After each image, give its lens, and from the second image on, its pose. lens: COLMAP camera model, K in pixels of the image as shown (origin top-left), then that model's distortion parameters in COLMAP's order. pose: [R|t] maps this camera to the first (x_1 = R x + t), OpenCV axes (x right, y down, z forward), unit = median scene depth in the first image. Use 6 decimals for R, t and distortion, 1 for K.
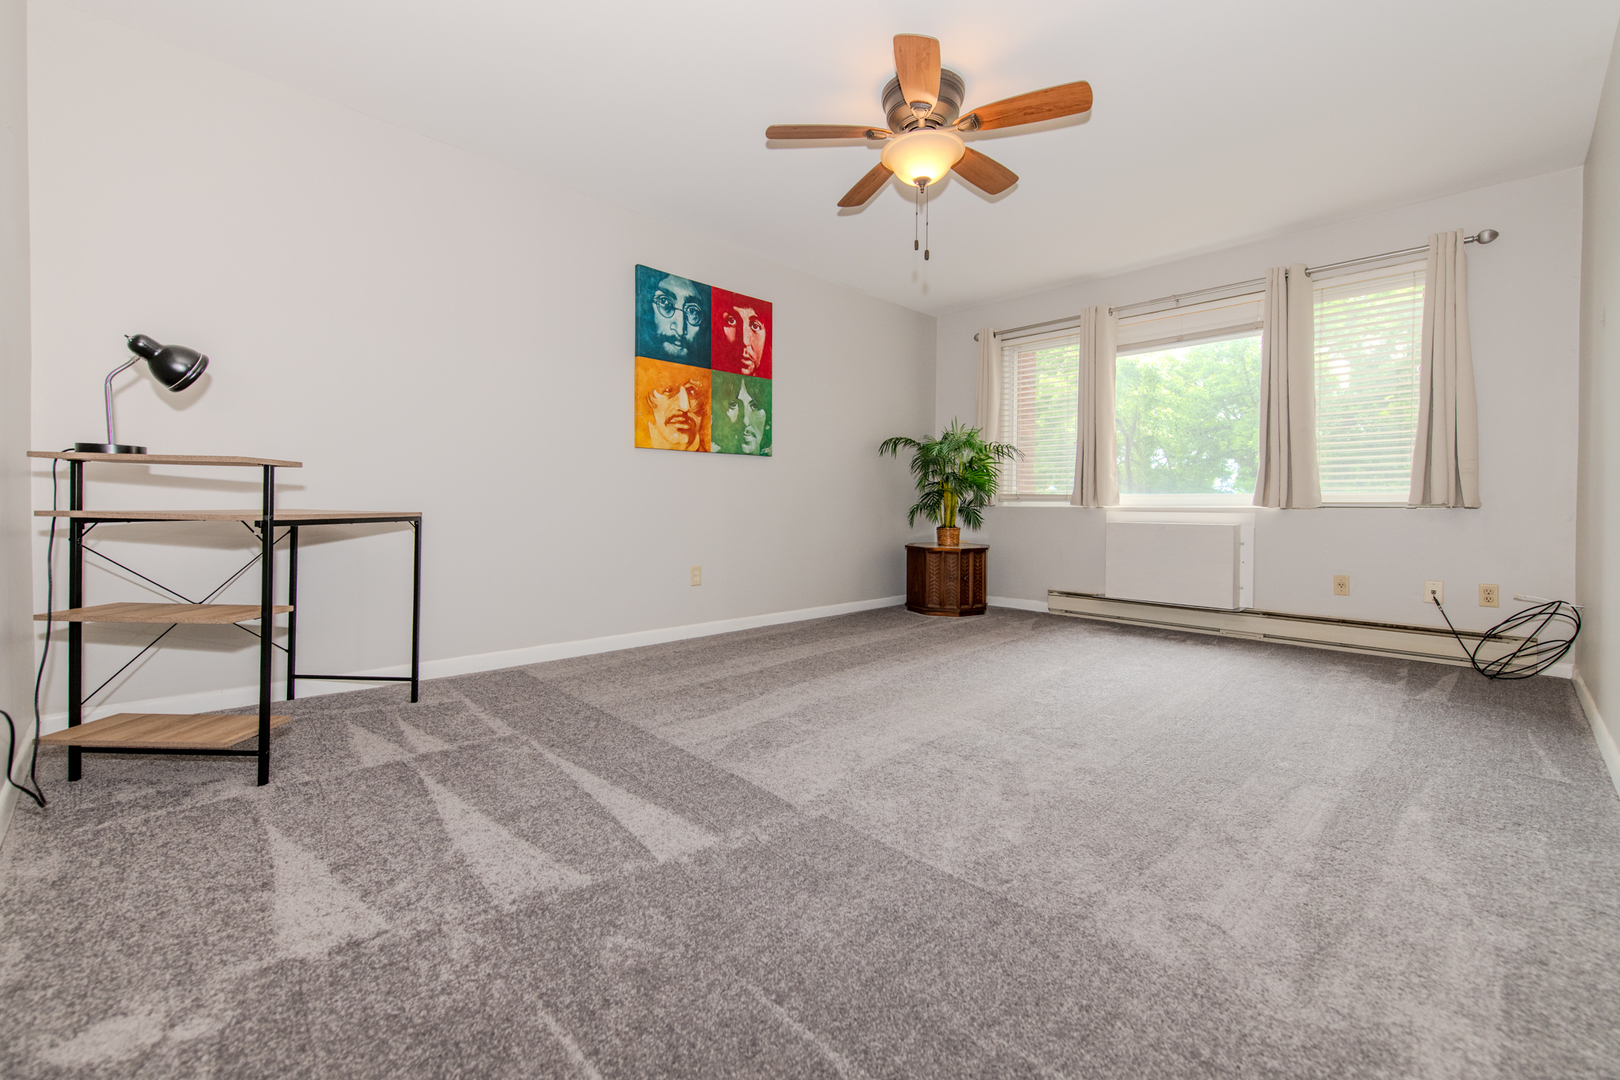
lens RADIAL K [[657.0, 0, 800.6], [0, 657.0, 537.2], [0, 0, 1]] dist [0.018511, -0.007280]
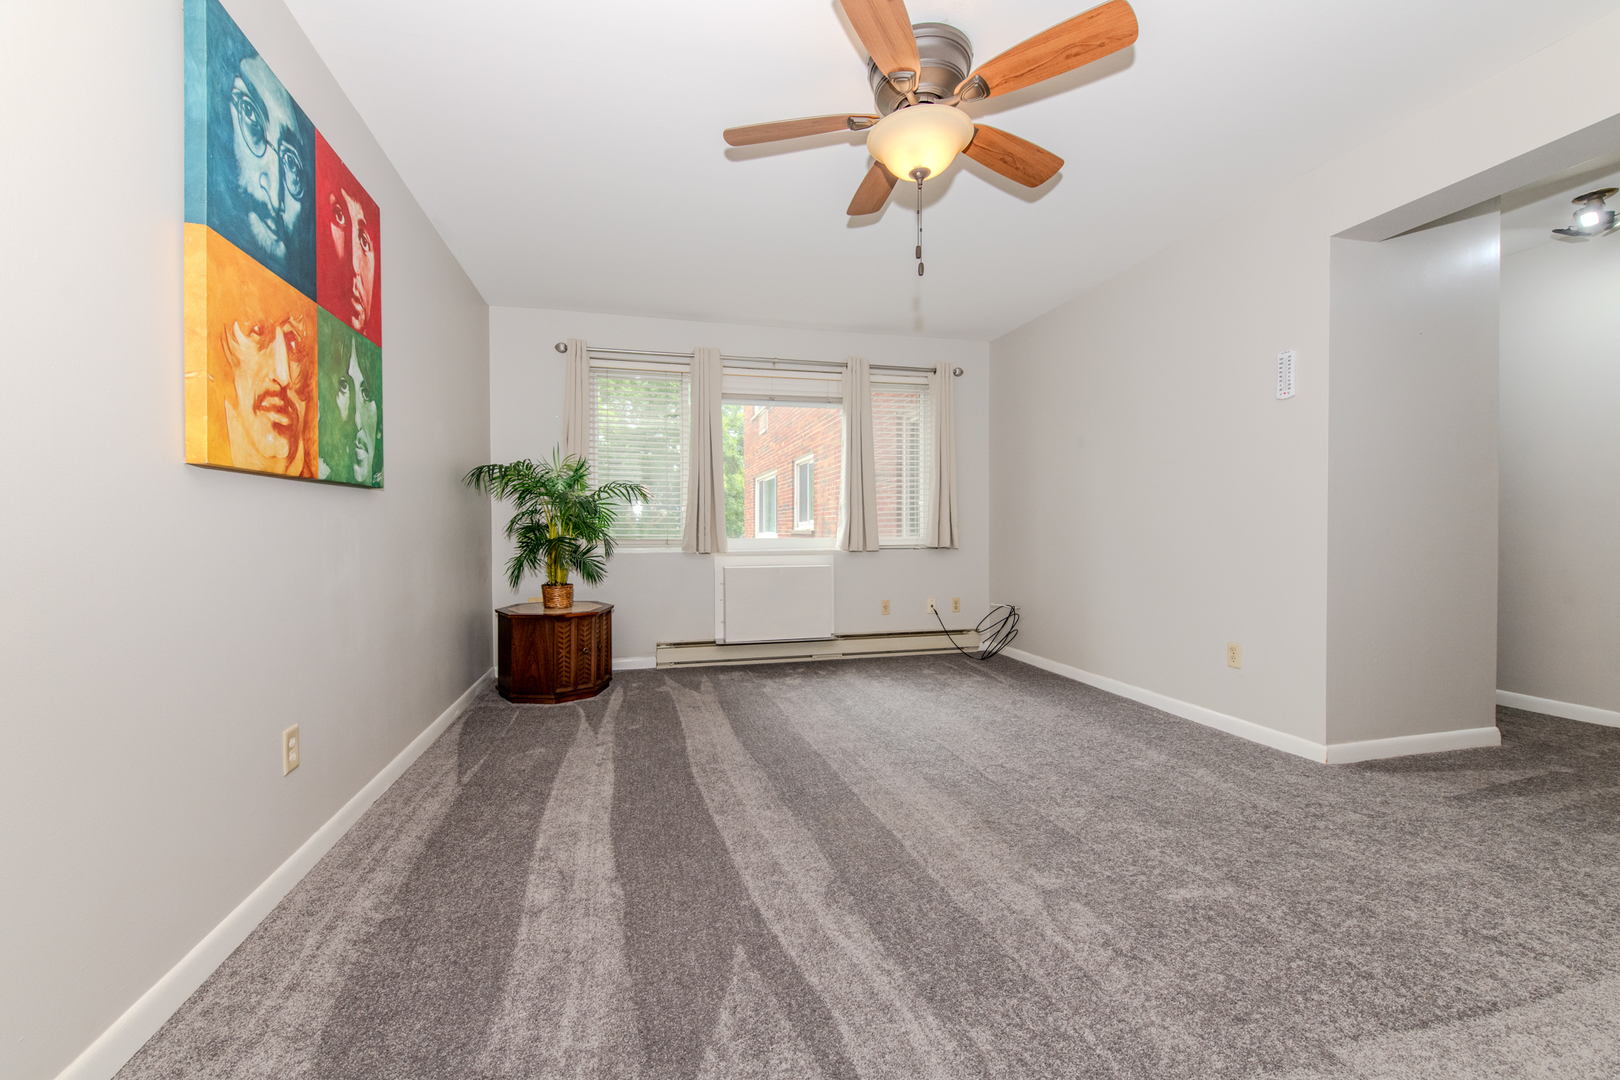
lens RADIAL K [[638.6, 0, 781.0], [0, 638.6, 547.5], [0, 0, 1]] dist [0.015092, -0.006866]
pose [[0.512852, -0.036900, 0.857684, -0.375447], [0.049521, 0.998684, 0.013355, -0.072528], [-0.857048, 0.035624, 0.514004, 0.497553]]
